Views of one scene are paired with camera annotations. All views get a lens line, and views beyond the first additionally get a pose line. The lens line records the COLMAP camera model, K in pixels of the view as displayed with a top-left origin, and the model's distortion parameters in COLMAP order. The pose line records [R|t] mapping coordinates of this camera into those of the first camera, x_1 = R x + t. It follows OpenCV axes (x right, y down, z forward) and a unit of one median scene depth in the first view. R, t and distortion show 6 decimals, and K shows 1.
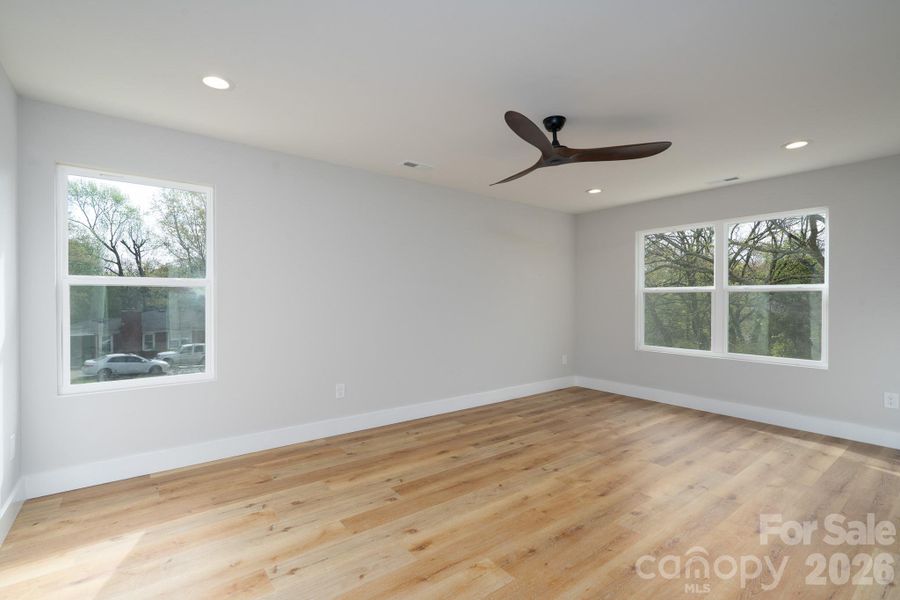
lens RADIAL K [[407.7, 0, 446.2], [0, 407.7, 299.0], [0, 0, 1]] dist [-0.004047, 0.000404]
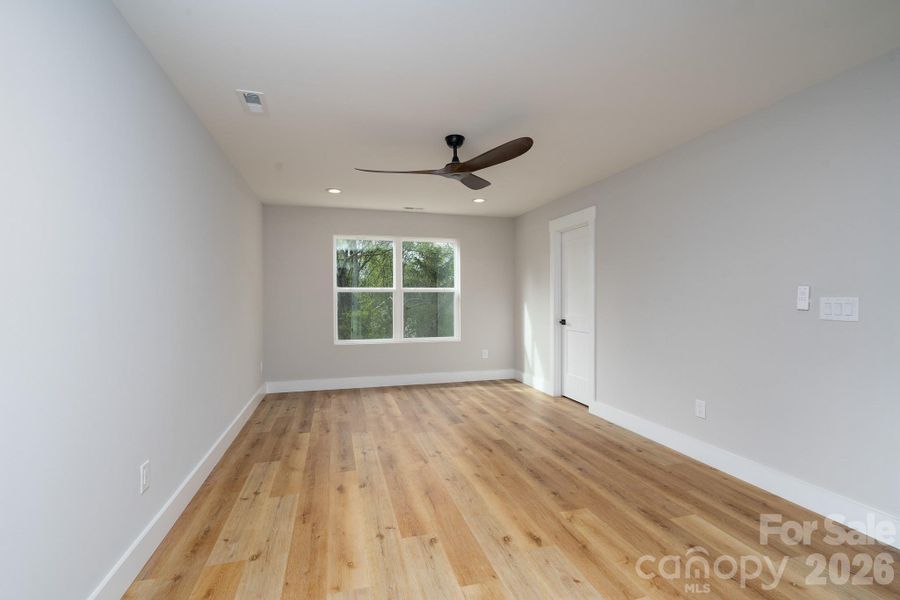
lens RADIAL K [[407.7, 0, 453.7], [0, 407.7, 299.0], [0, 0, 1]] dist [-0.004047, 0.000404]
pose [[0.373311, -0.005442, 0.927690, -0.559795], [0.004915, 0.999980, 0.003888, 0.000633], [-0.927693, 0.003108, 0.373330, 0.417519]]
